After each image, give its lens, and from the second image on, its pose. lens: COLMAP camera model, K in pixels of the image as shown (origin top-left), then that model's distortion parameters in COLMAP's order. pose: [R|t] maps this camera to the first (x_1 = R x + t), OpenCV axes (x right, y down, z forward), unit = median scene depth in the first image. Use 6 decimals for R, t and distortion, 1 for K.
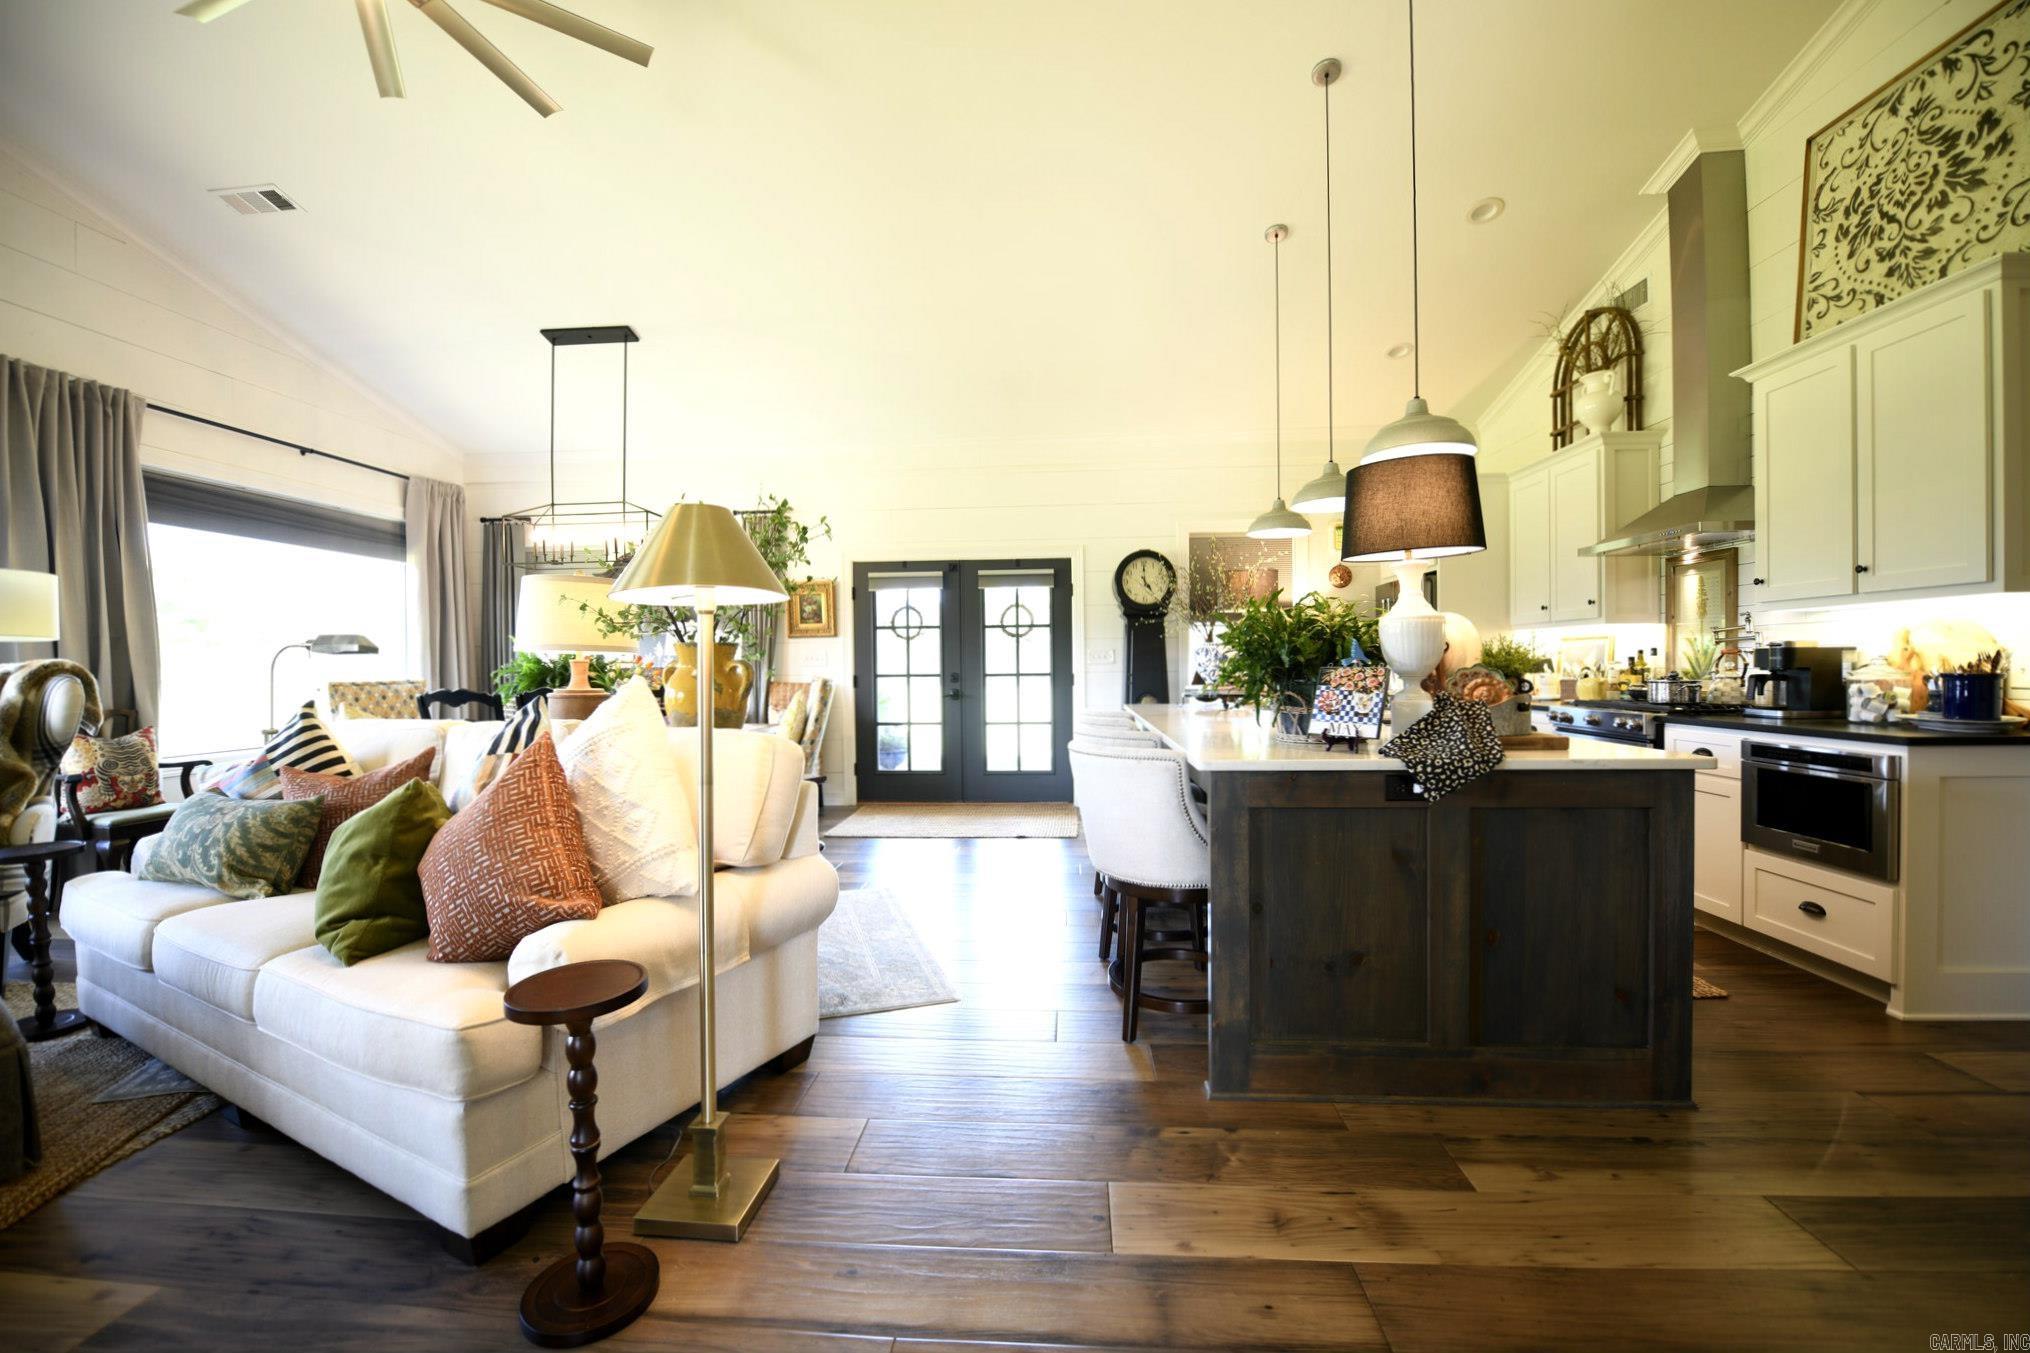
lens RADIAL K [[808.0, 0, 1012.7], [0, 808.0, 679.0], [0, 0, 1]] dist [-0.016434, -0.002774]
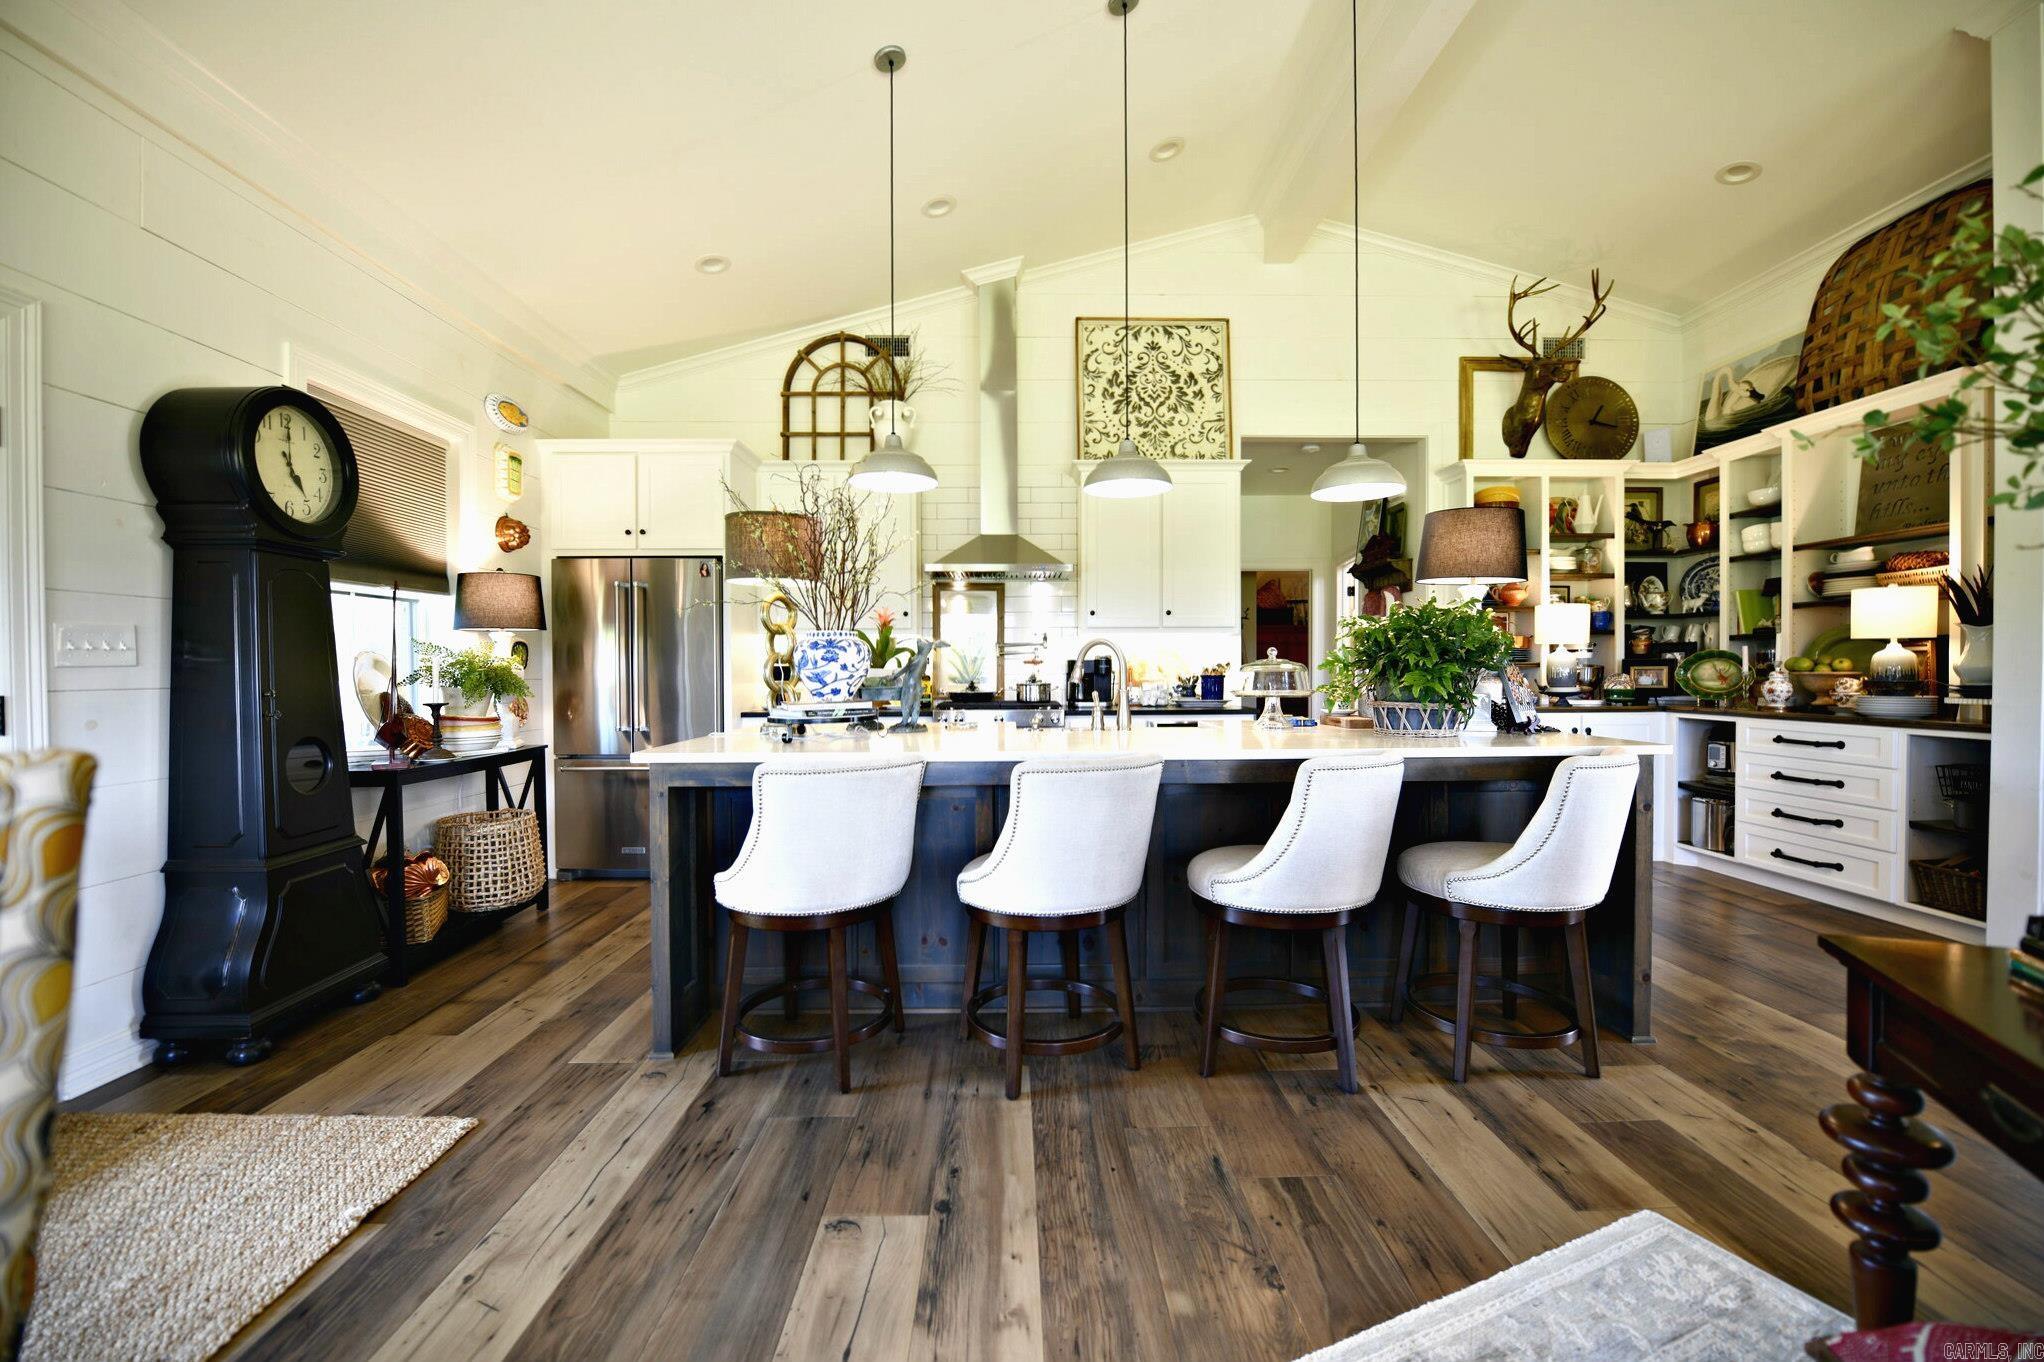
lens RADIAL K [[813.6, 0, 1019.7], [0, 813.6, 683.5], [0, 0, 1]] dist [-0.016434, -0.002774]
pose [[-0.088955, -0.004708, 0.996025, -0.572938], [0.024505, 0.999676, 0.006914, -0.010179], [-0.995734, 0.025023, -0.088811, 1.421008]]
